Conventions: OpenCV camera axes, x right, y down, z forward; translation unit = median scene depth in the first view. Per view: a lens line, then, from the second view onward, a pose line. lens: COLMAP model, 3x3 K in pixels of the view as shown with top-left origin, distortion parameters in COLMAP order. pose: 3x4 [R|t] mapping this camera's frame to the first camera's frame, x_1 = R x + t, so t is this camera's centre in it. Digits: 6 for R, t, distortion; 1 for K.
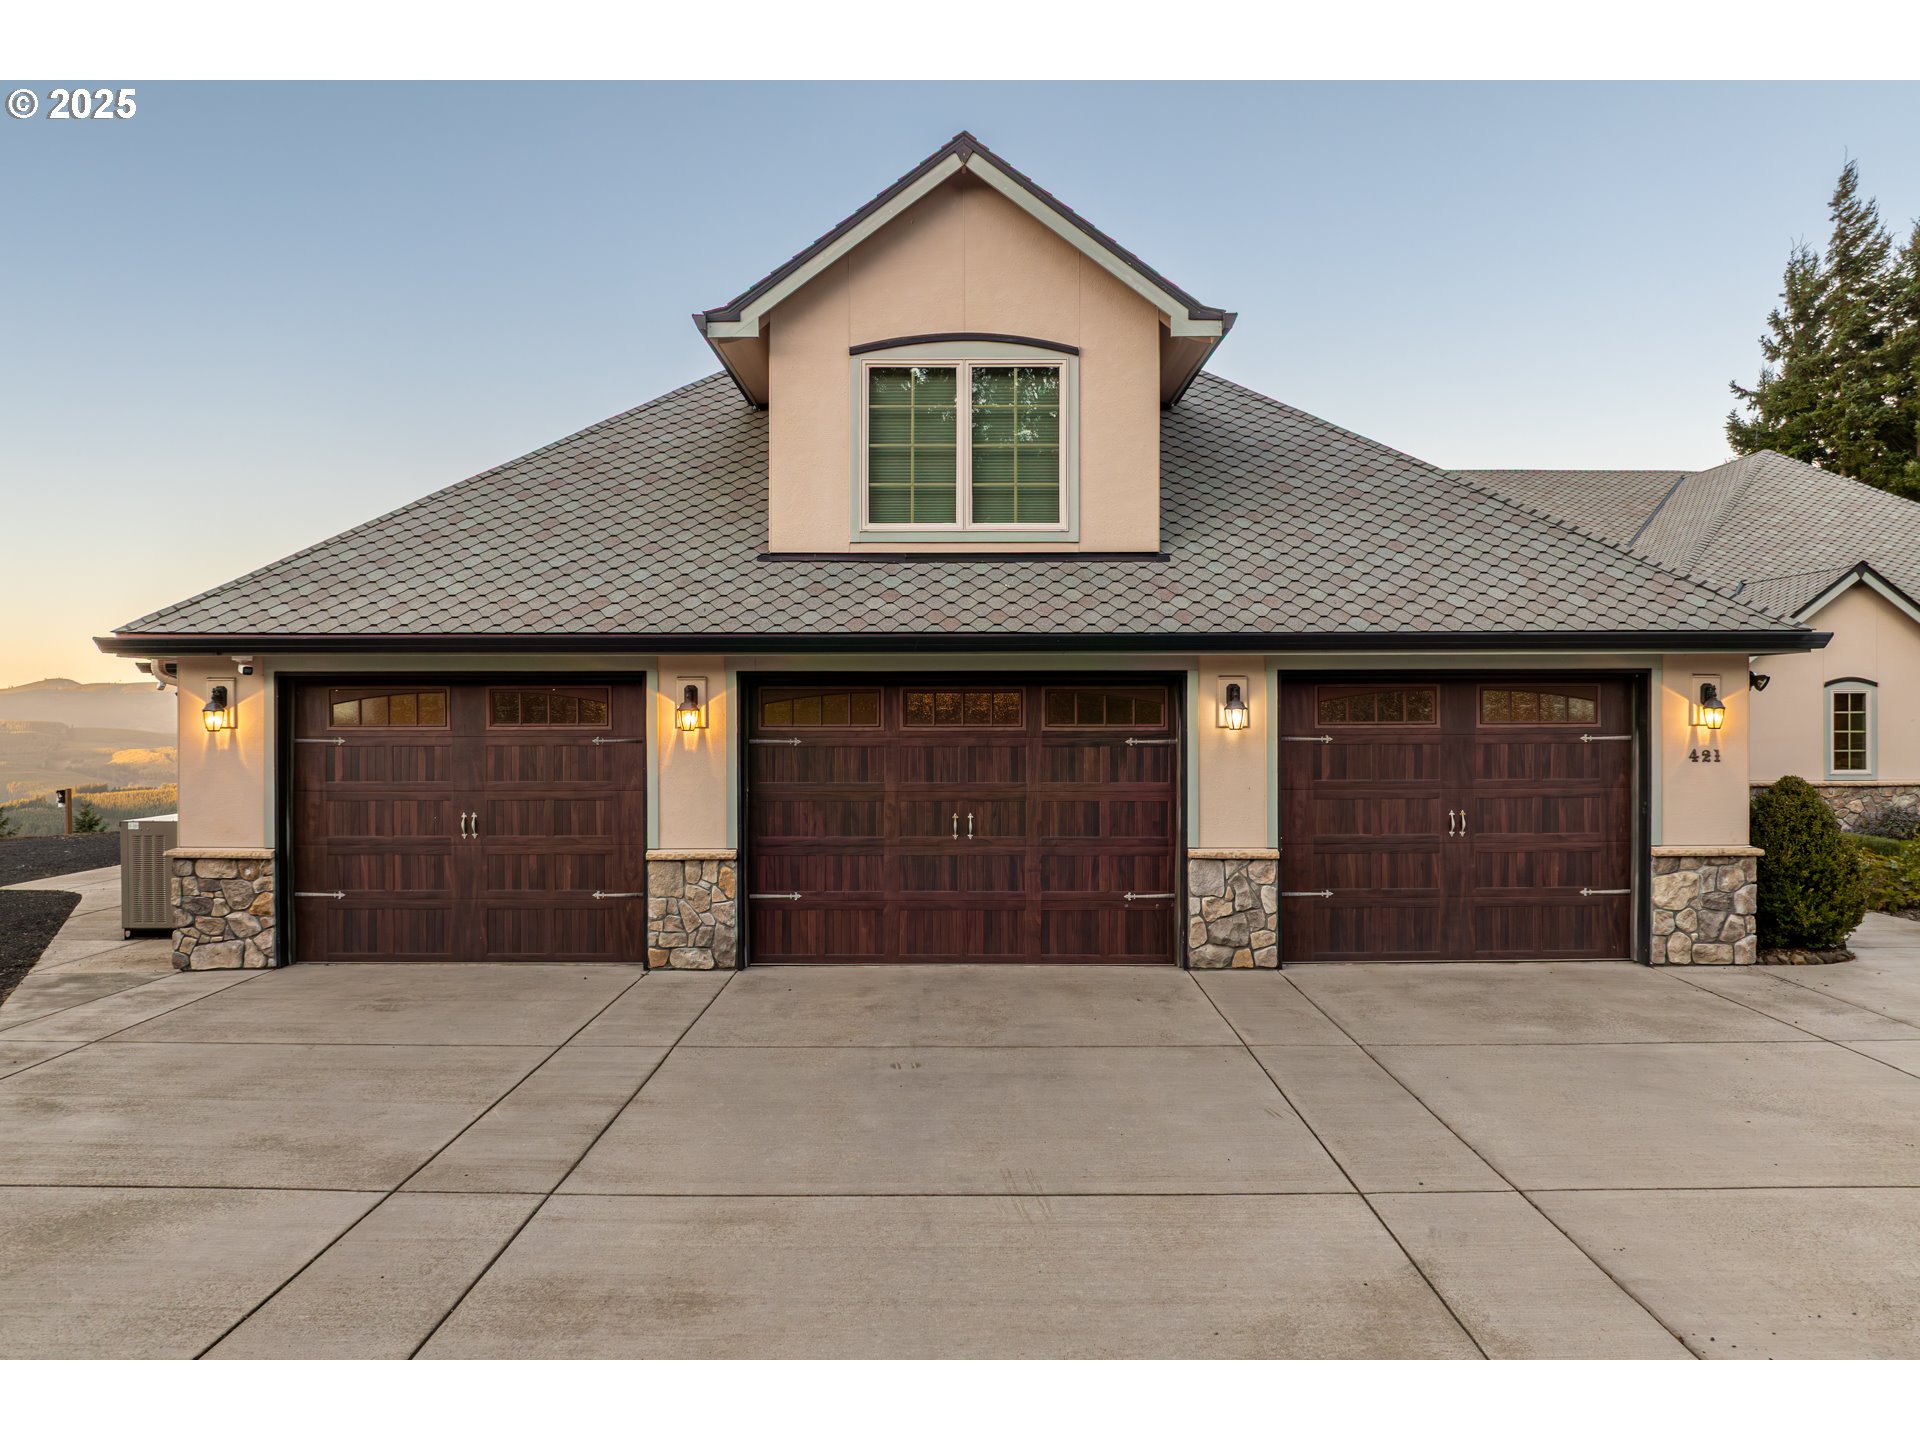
lens RADIAL K [[1319.5, 0, 961.6], [0, 1319.5, 734.9], [0, 0, 1]] dist [-0.001939, 0.000581]
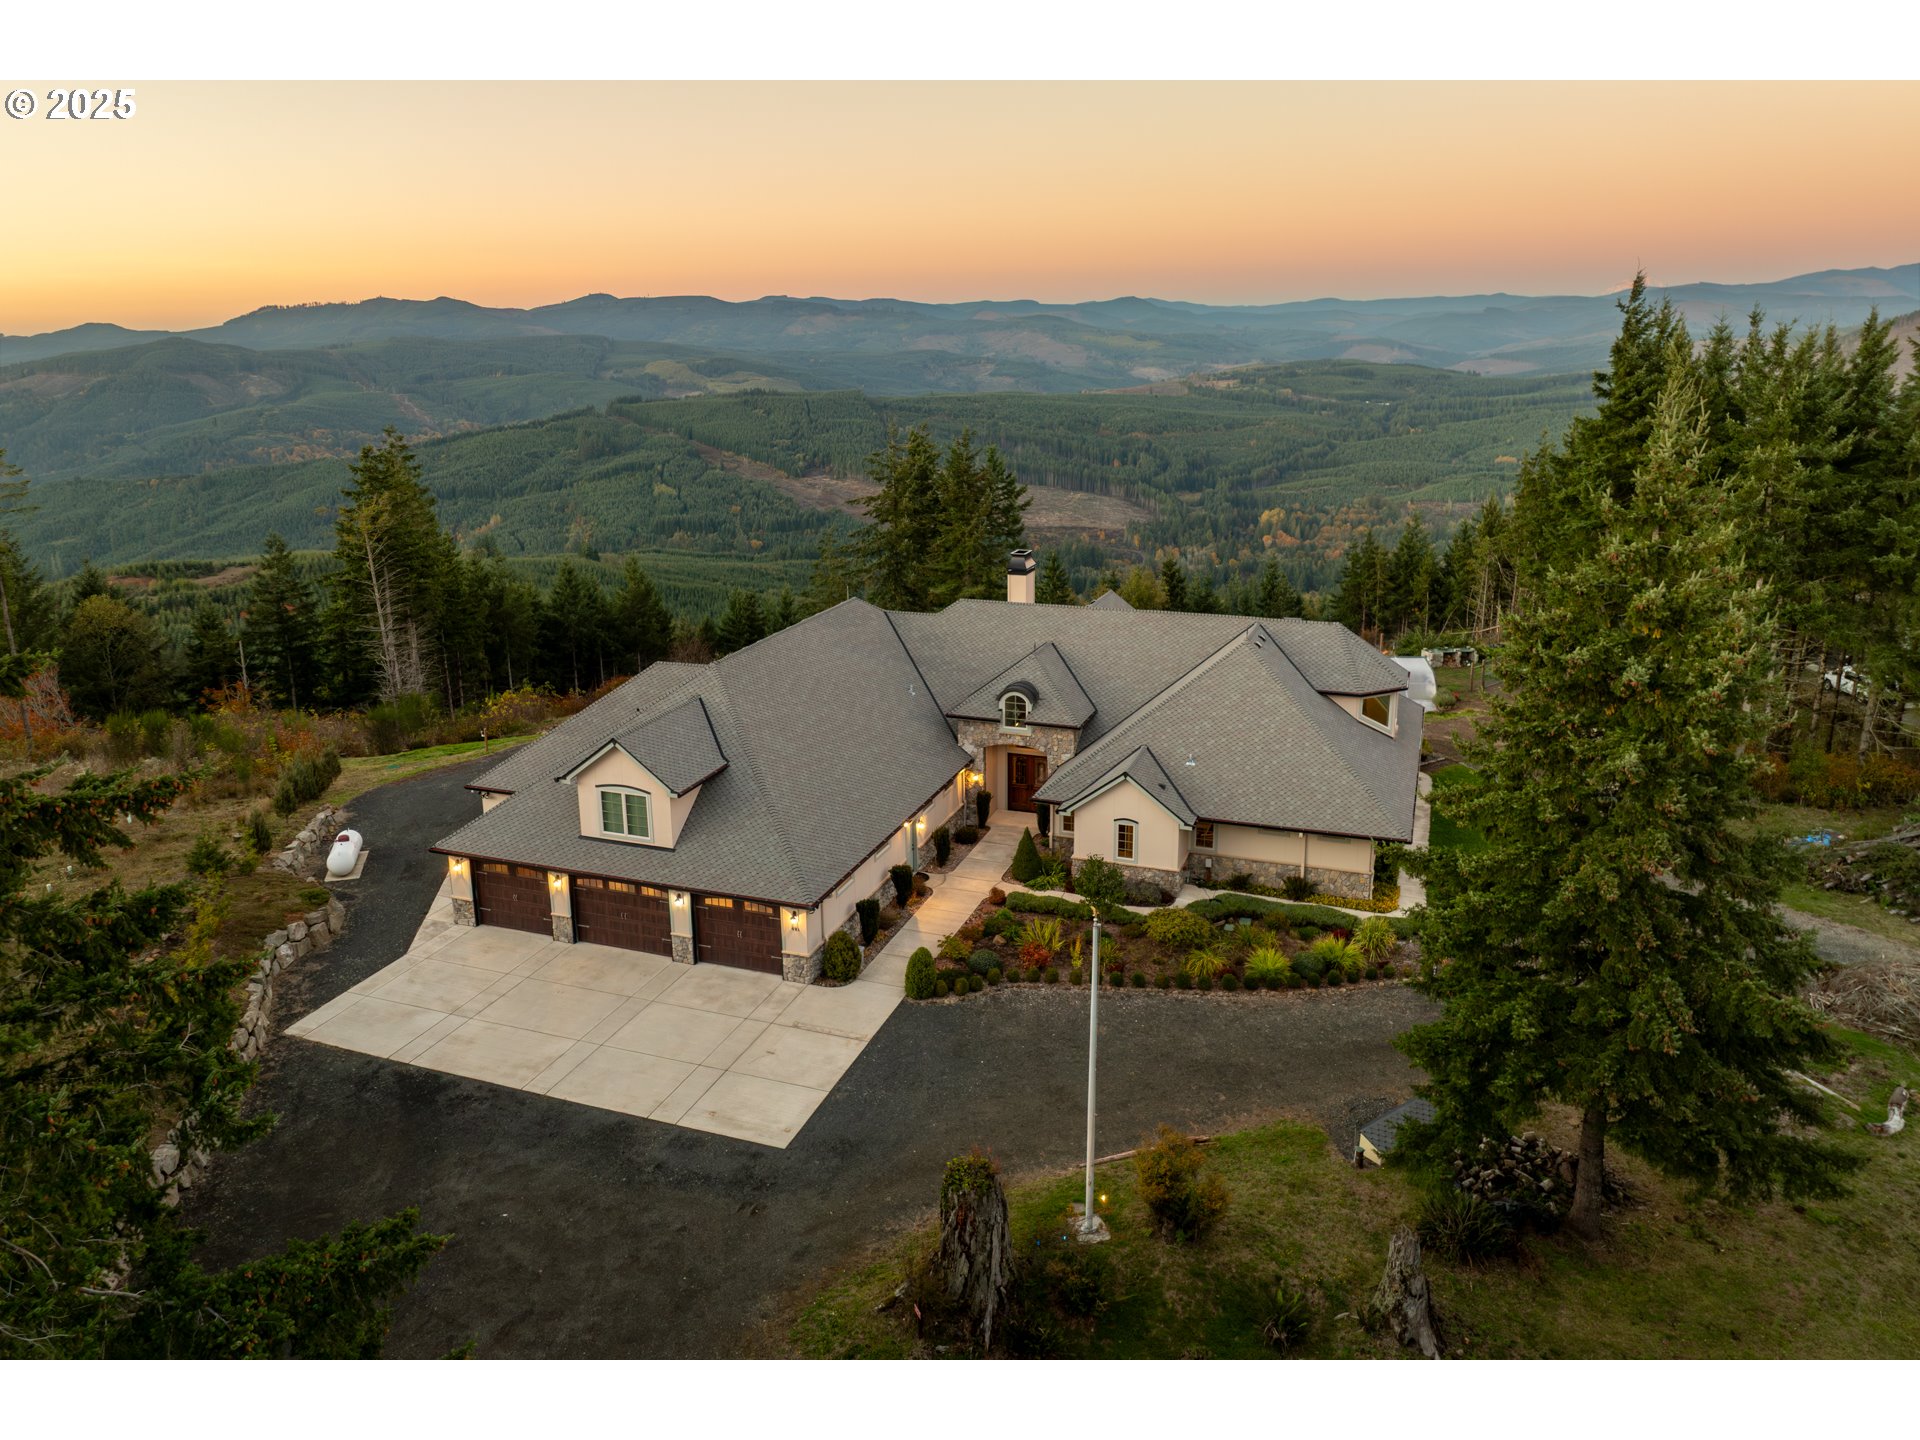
lens RADIAL K [[1319.5, 0, 946.4], [0, 1319.5, 725.9], [0, 0, 1]] dist [-0.001939, 0.000581]
pose [[0.935745, 0.100187, -0.338148, 2.029703], [0.002447, 0.956935, 0.290293, -1.501957], [0.352669, -0.272467, 0.895202, -1.861841]]
